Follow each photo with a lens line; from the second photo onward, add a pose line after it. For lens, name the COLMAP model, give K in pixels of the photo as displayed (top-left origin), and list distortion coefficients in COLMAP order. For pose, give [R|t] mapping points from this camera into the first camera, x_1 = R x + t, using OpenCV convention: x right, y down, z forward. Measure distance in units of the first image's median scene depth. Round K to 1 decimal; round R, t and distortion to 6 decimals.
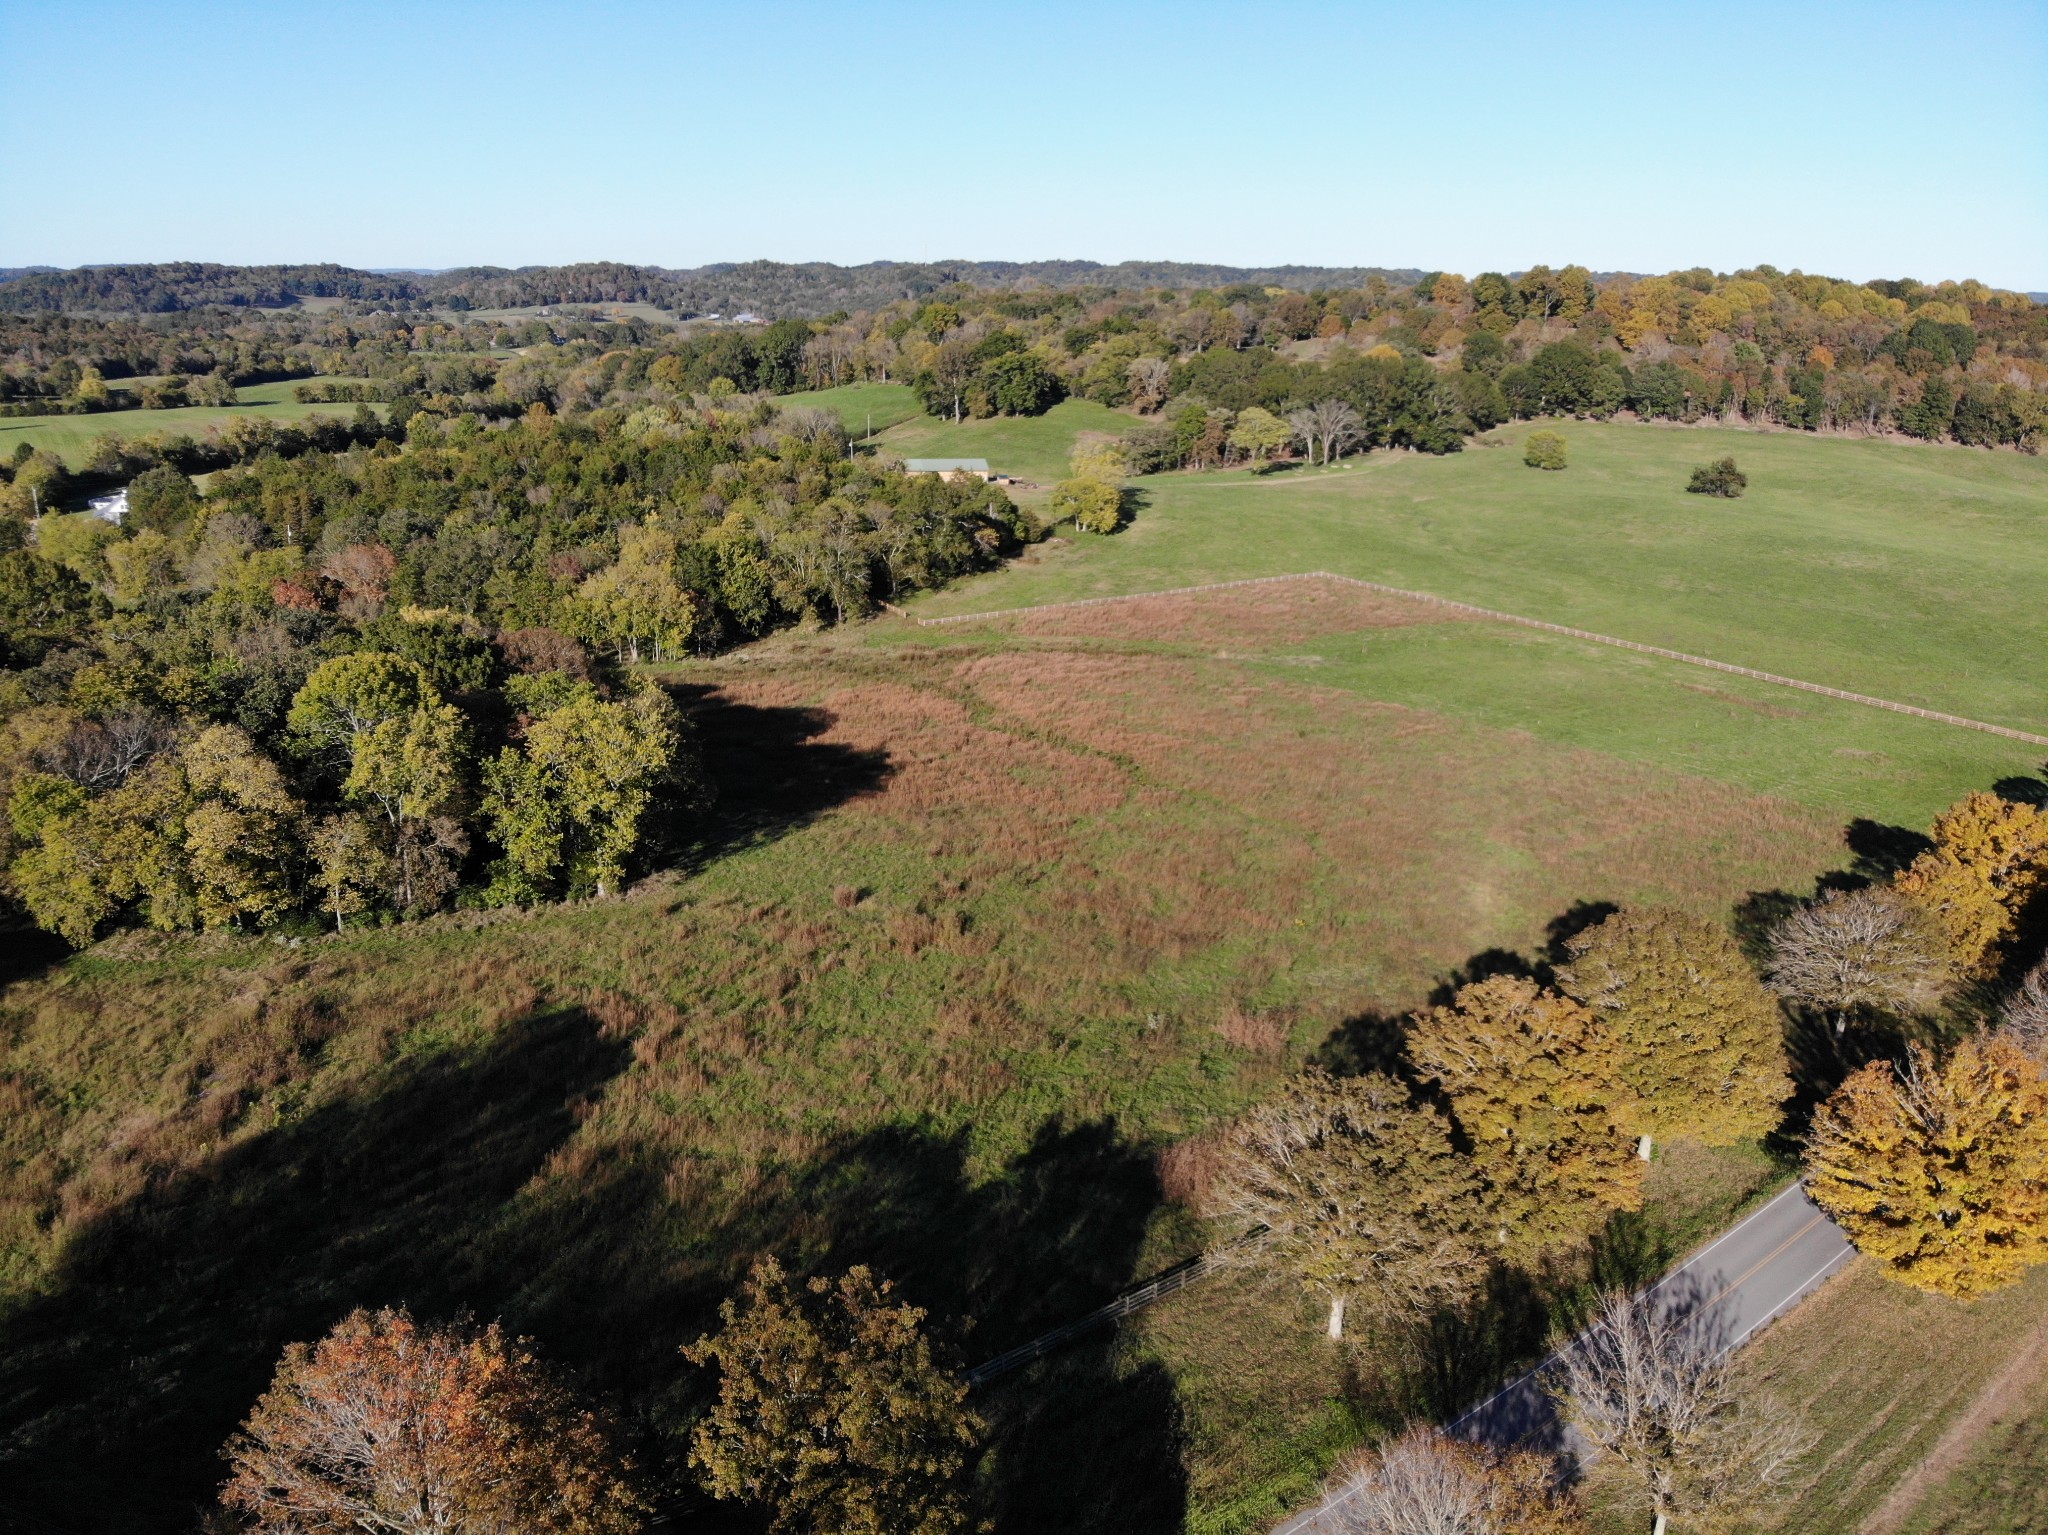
lens RADIAL K [[1506.2, 0, 1018.9], [0, 1506.2, 776.2], [0, 0, 1]] dist [0.042599, -0.147461]
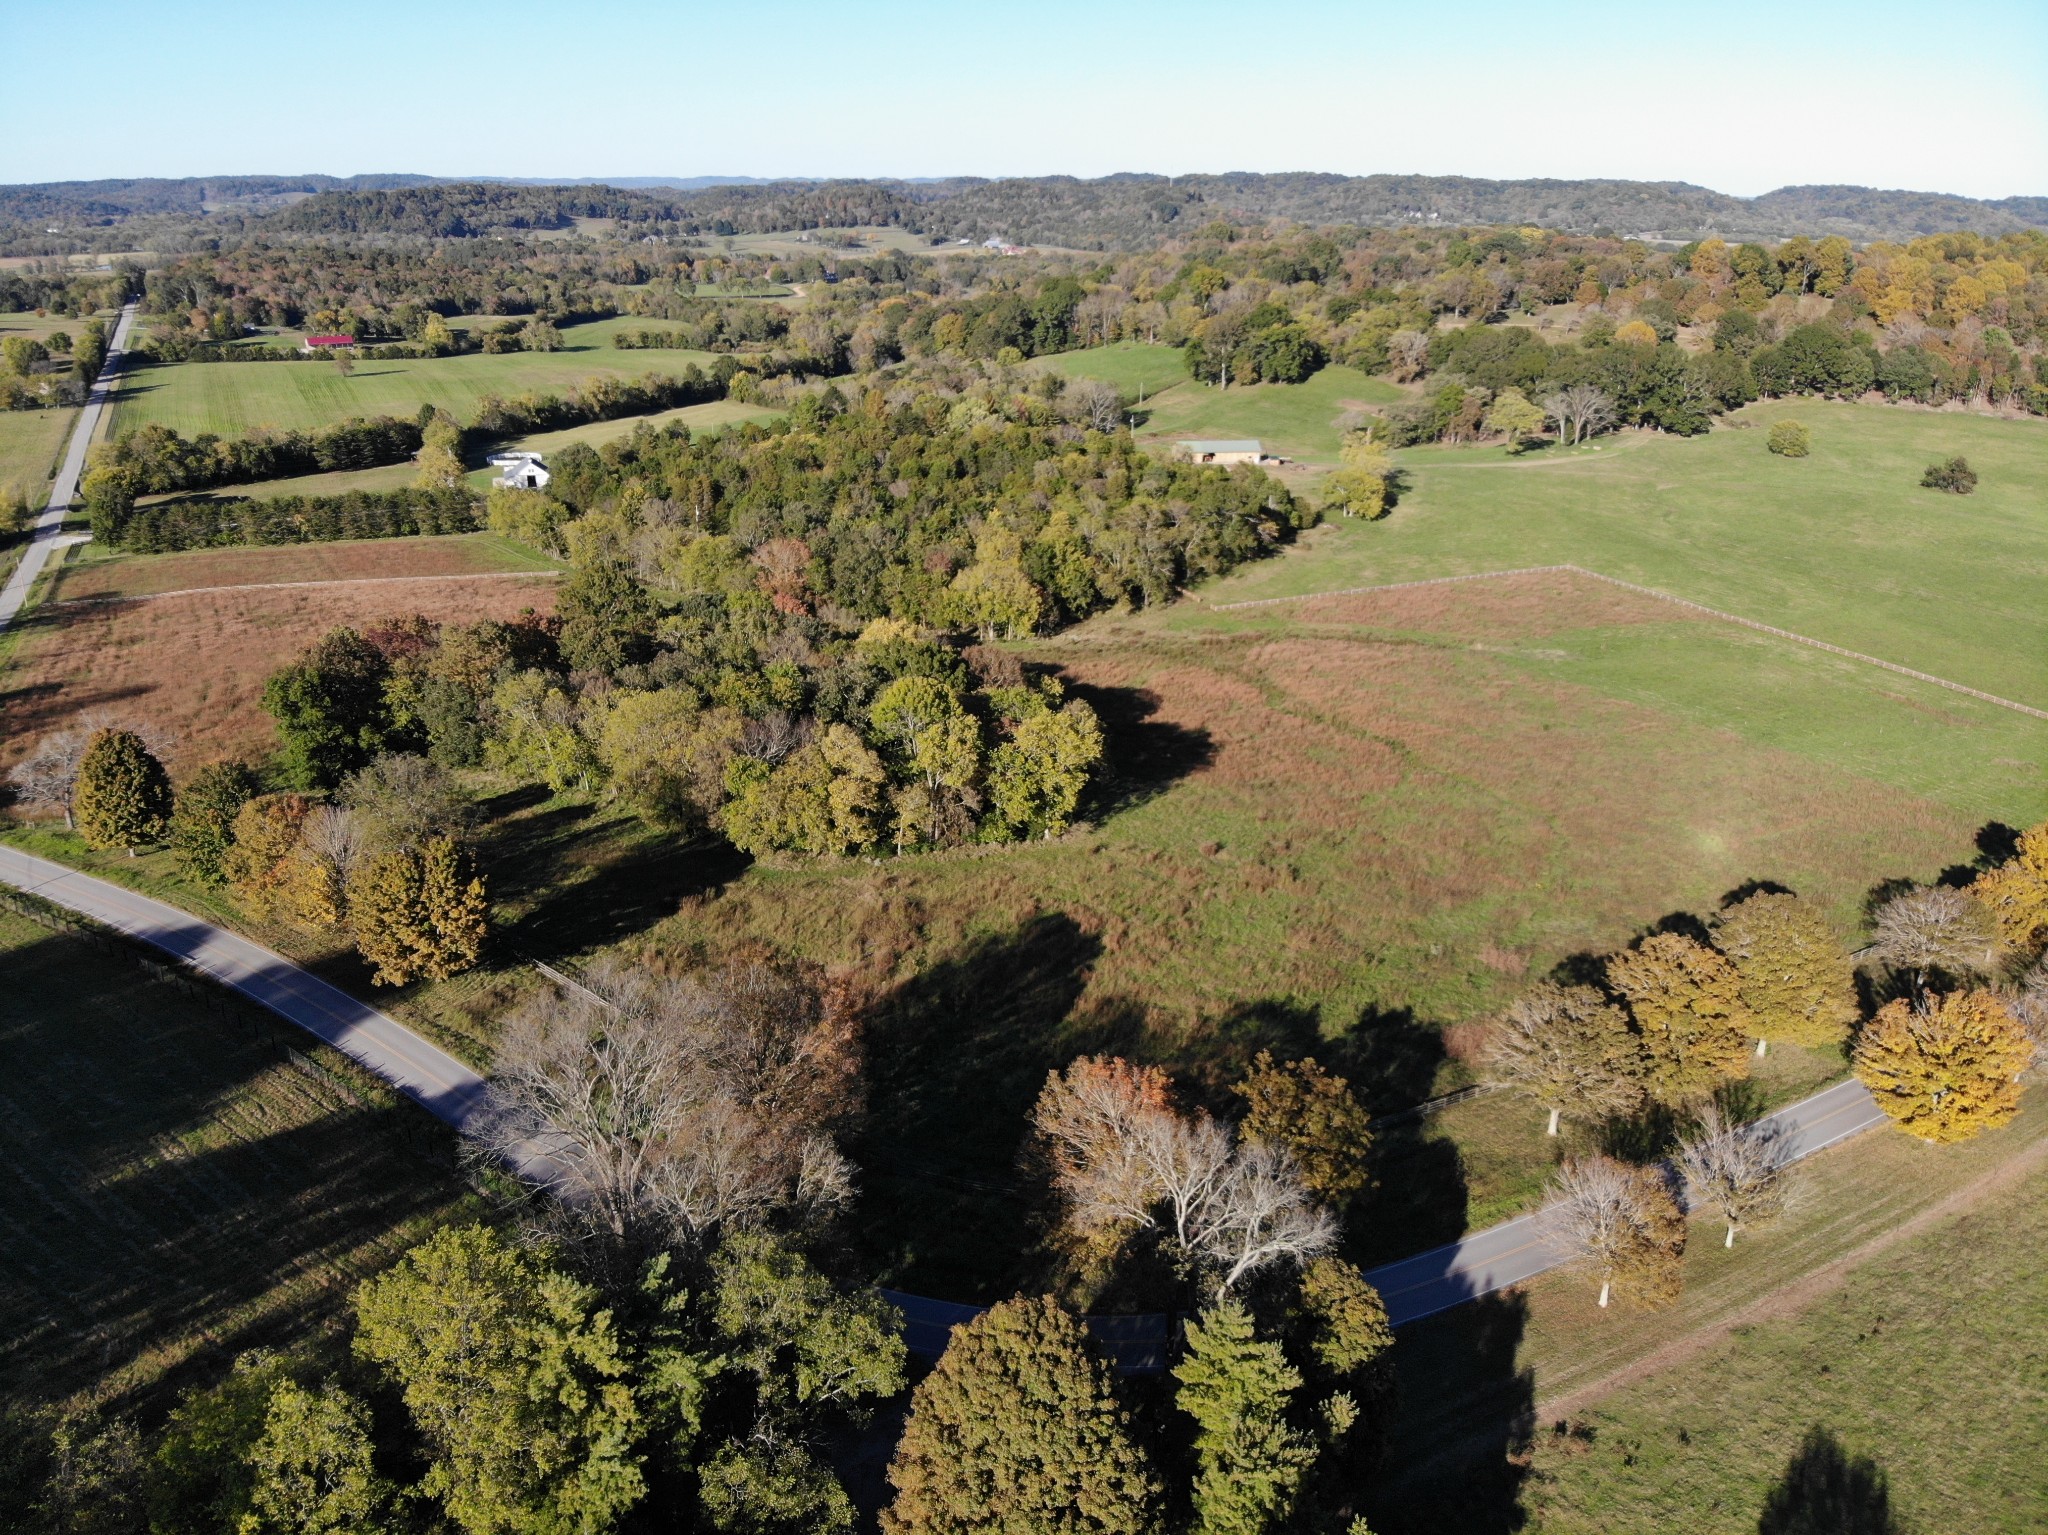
lens RADIAL K [[1506.2, 0, 1020.6], [0, 1506.2, 775.6], [0, 0, 1]] dist [0.042599, -0.147461]
pose [[0.989524, 0.046516, -0.136670, -0.049229], [-0.038758, 0.997512, 0.058888, -0.033014], [0.139069, -0.052974, 0.988865, -0.217574]]
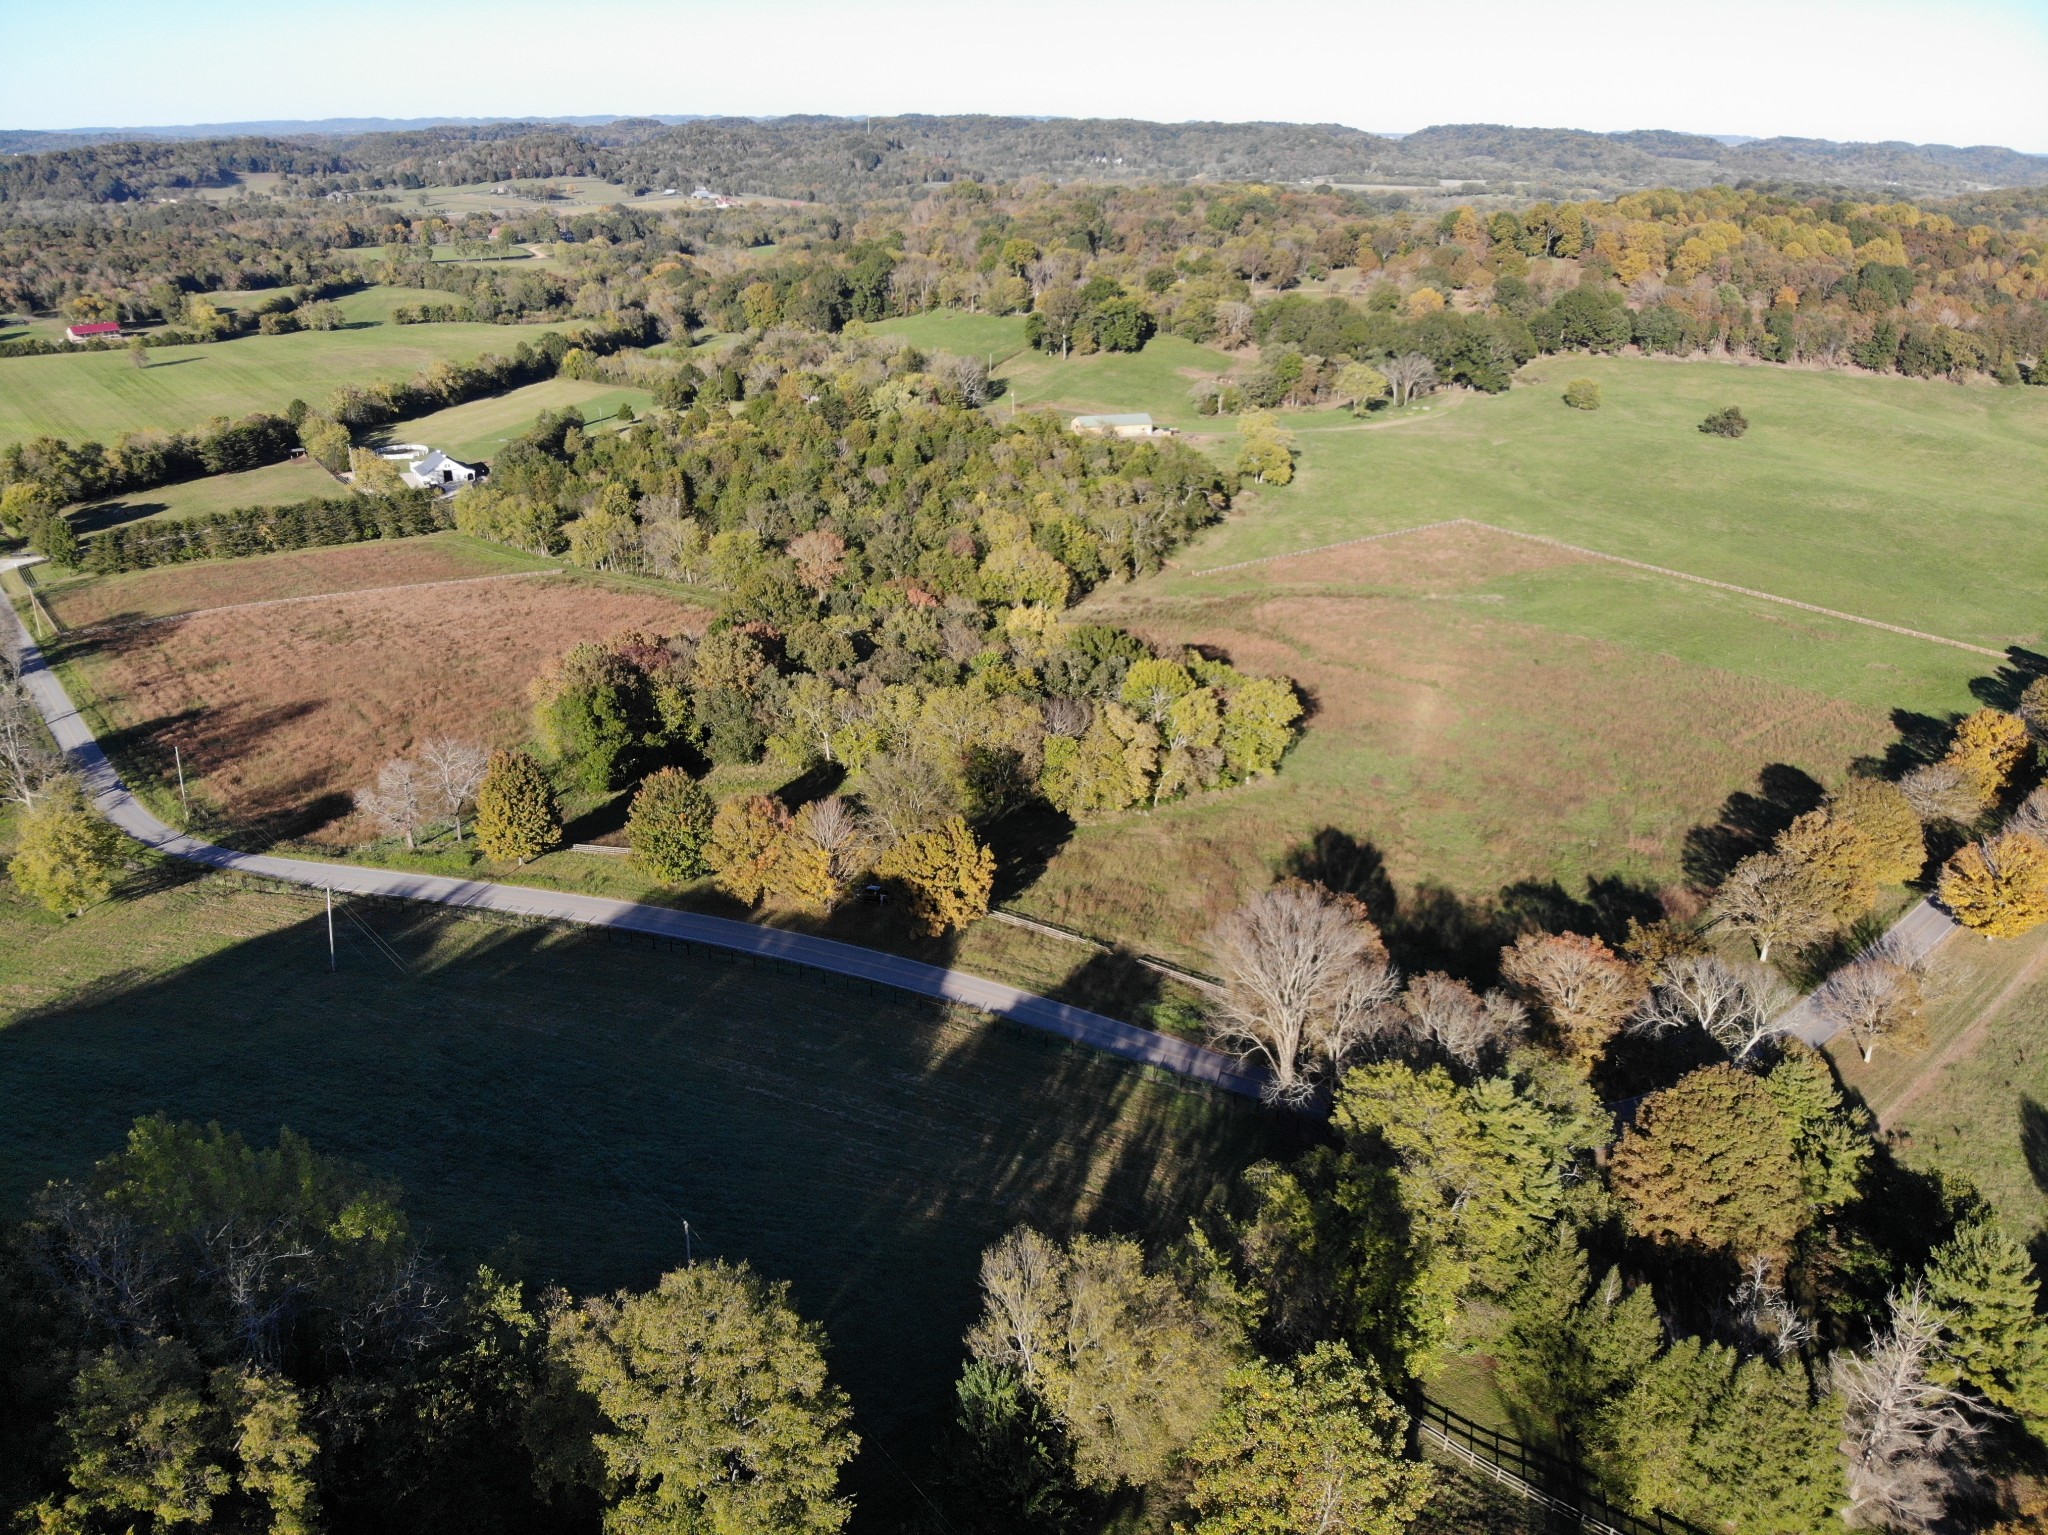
lens RADIAL K [[1506.2, 0, 1022.5], [0, 1506.2, 775.4], [0, 0, 1]] dist [0.042599, -0.147461]
pose [[0.997712, -0.028756, 0.061186, -0.312960], [0.022976, 0.995387, 0.093149, -0.050038], [-0.063583, -0.091530, 0.993770, -0.364997]]
